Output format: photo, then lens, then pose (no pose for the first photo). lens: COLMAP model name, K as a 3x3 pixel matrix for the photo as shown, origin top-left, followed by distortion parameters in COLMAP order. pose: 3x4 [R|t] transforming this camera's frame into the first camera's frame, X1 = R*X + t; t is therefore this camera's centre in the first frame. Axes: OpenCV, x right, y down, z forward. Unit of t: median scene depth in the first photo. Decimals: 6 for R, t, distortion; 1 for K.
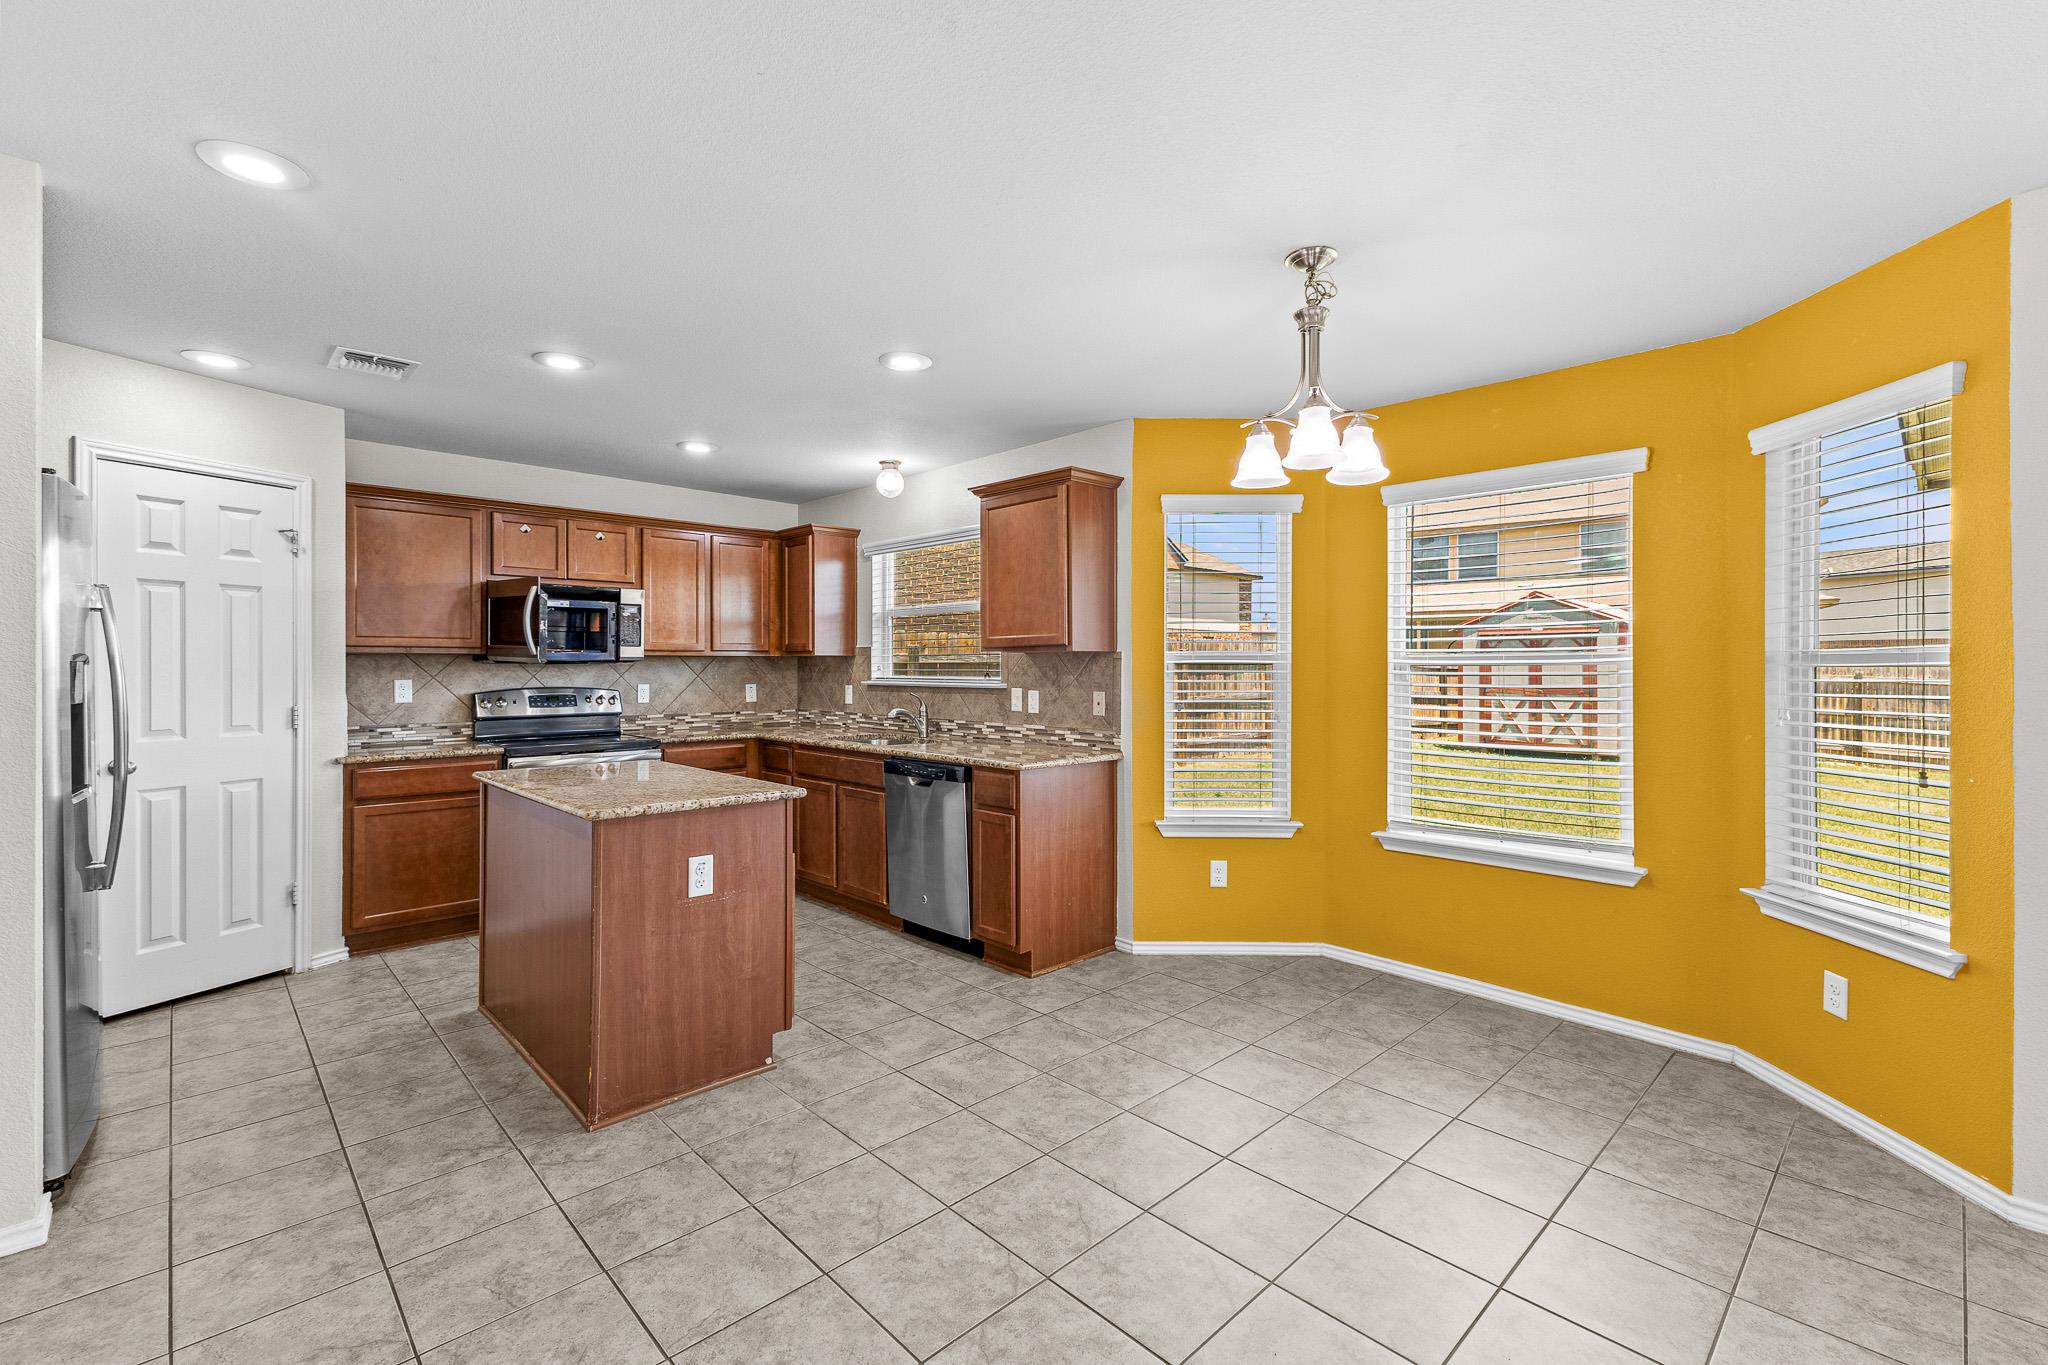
lens RADIAL K [[885.0, 0, 1021.2], [0, 885.0, 661.1], [0, 0, 1]] dist [0.011517, -0.000349]
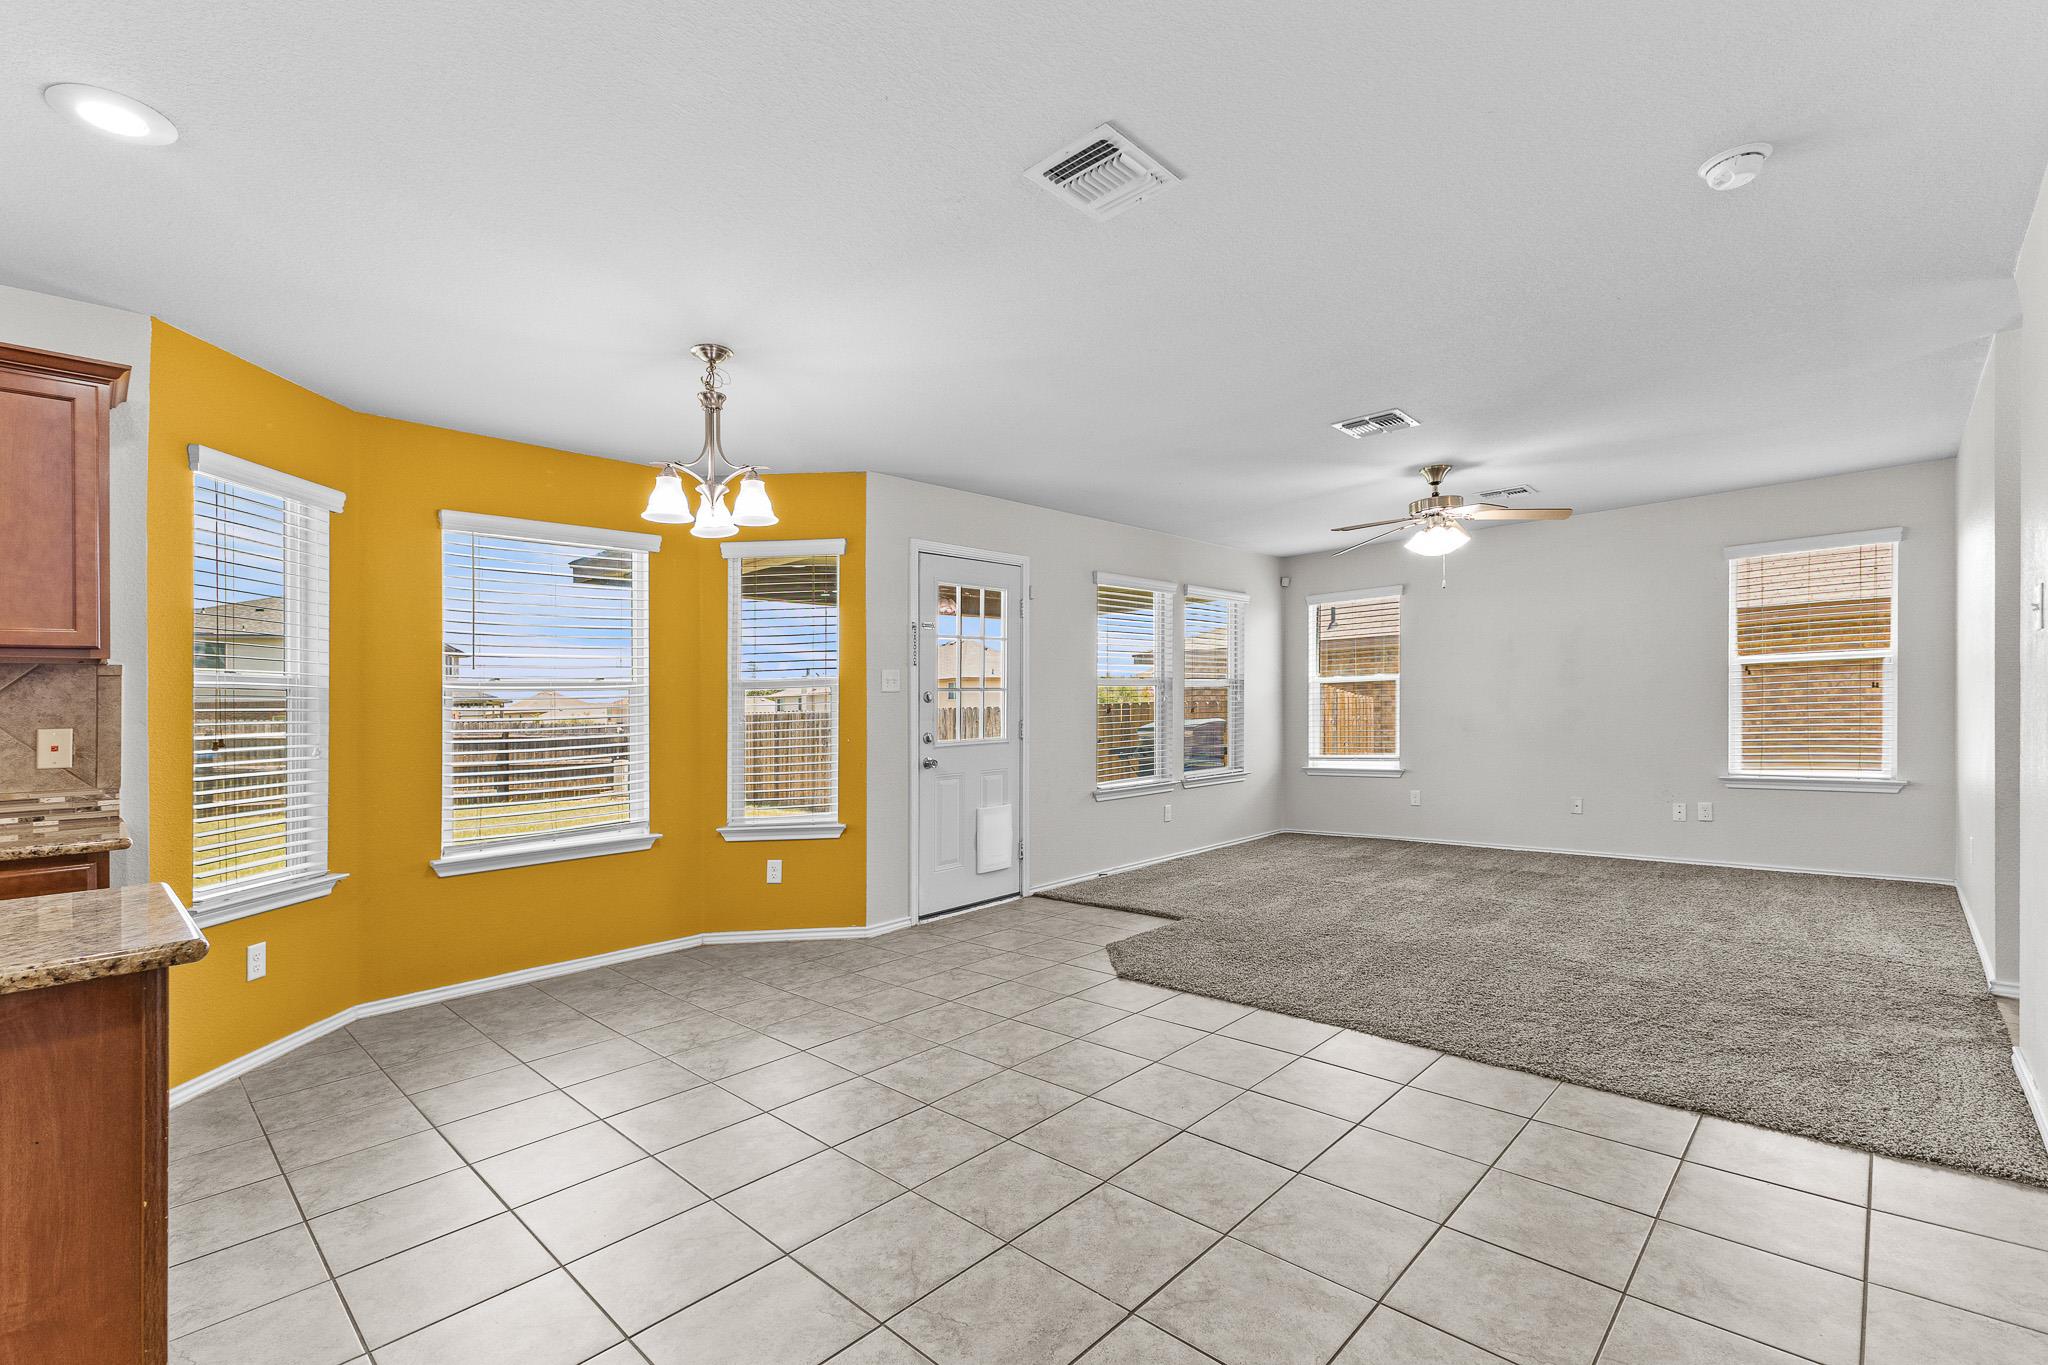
lens RADIAL K [[904.1, 0, 1026.0], [0, 904.1, 725.9], [0, 0, 1]] dist [0.000867, -0.000880]
pose [[-0.045639, -0.017869, 0.998798, -0.539132], [0.024568, 0.999518, 0.019004, 0.035163], [-0.998656, 0.025406, -0.045178, 0.336405]]
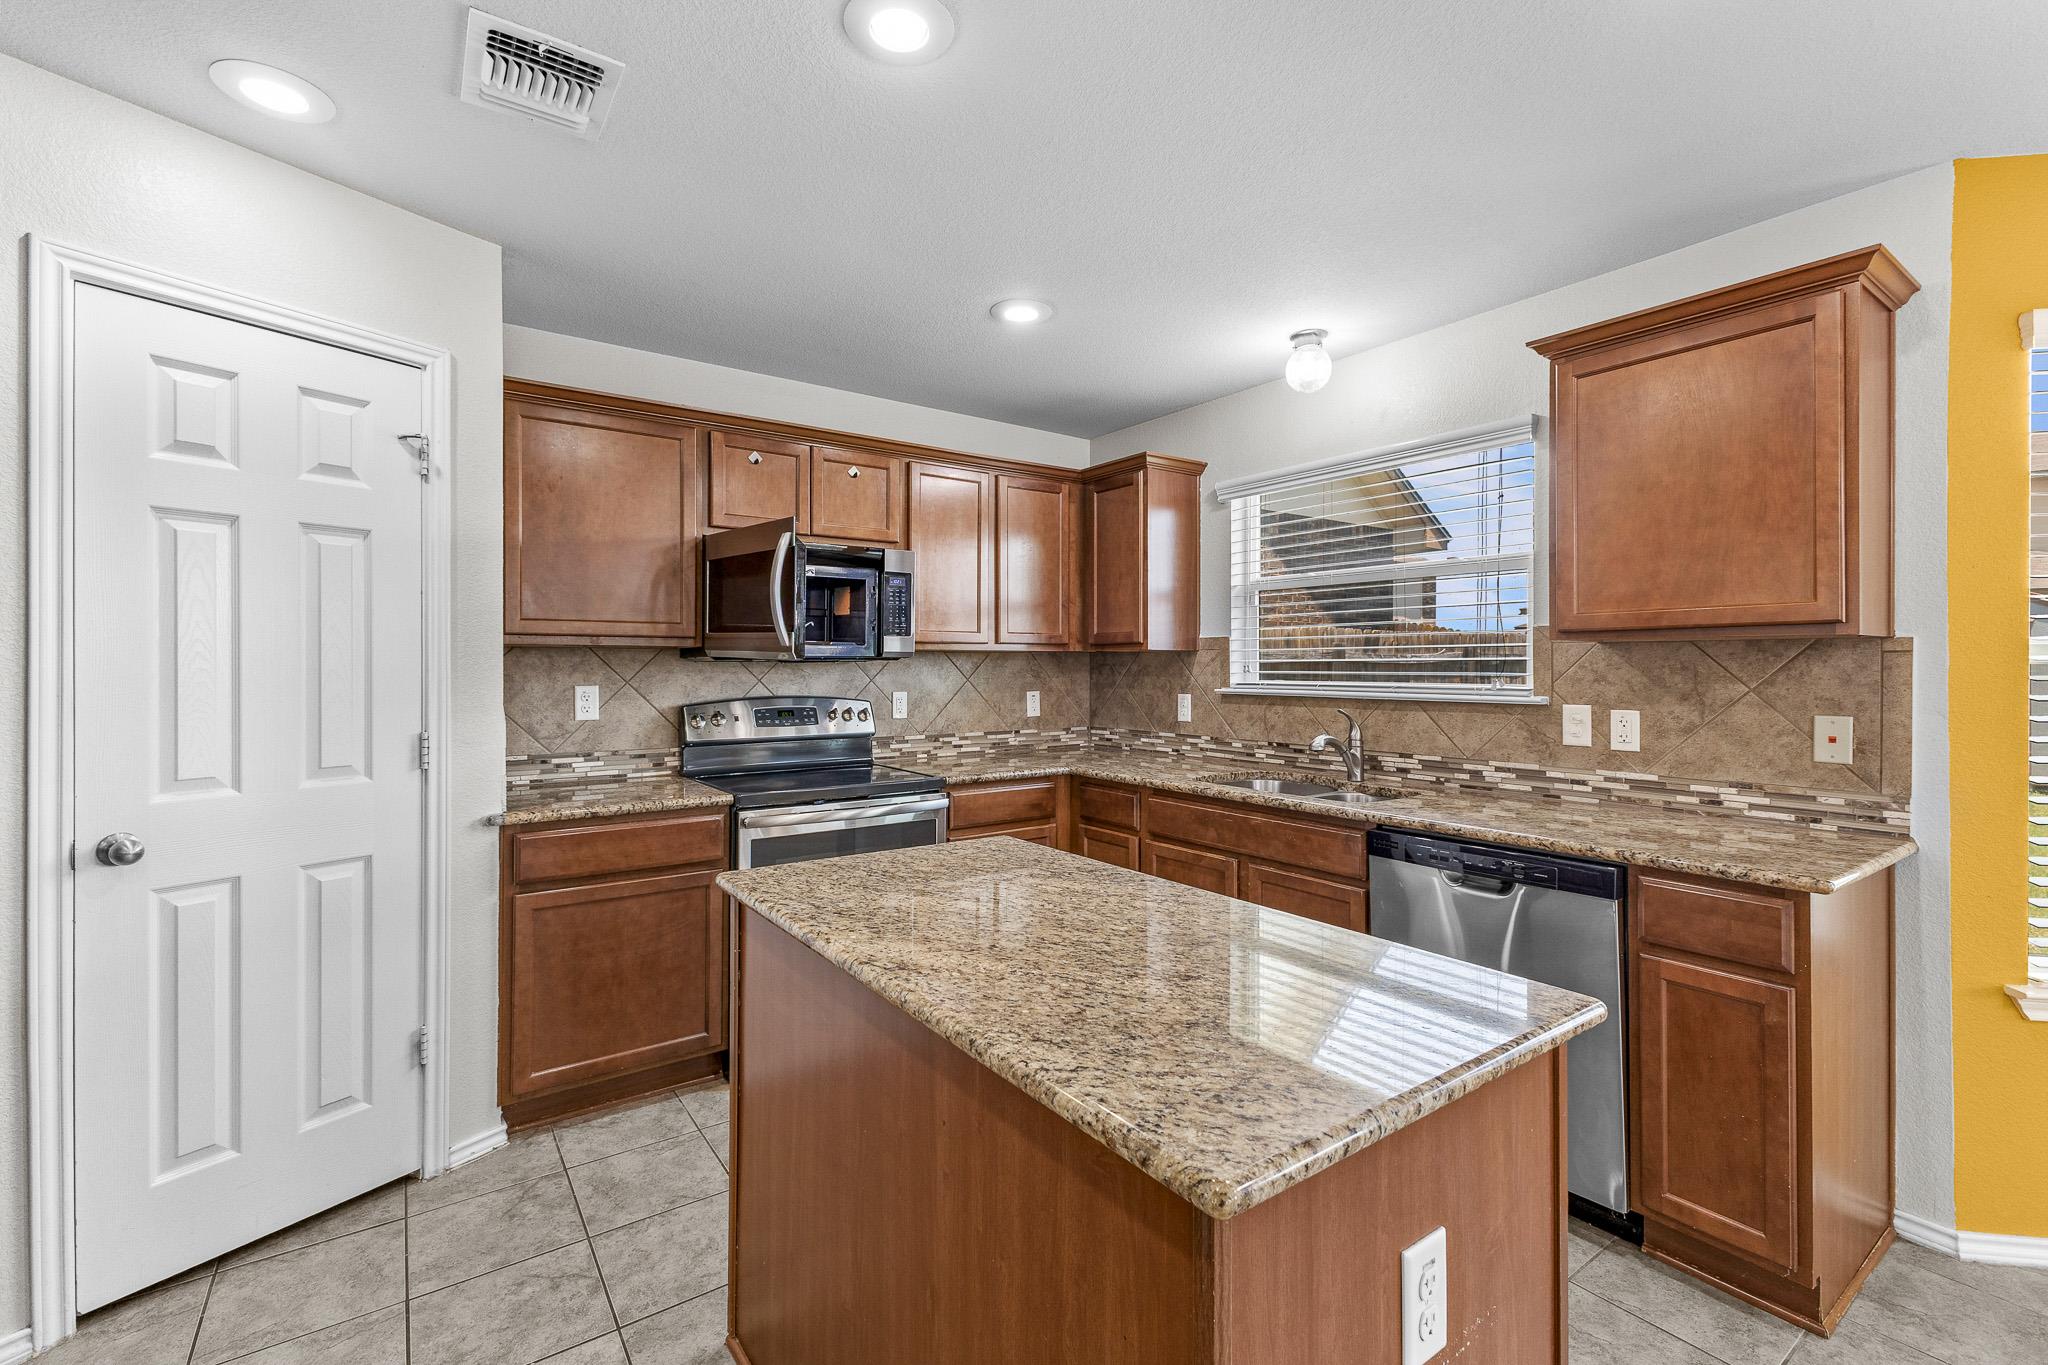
lens RADIAL K [[885.0, 0, 1021.2], [0, 885.0, 661.1], [0, 0, 1]] dist [0.011517, -0.000349]
pose [[0.989499, -0.000377, -0.144538, -0.284927], [0.000291, 1.000000, -0.000614, 0.003032], [0.144538, 0.000565, 0.989499, 0.401029]]
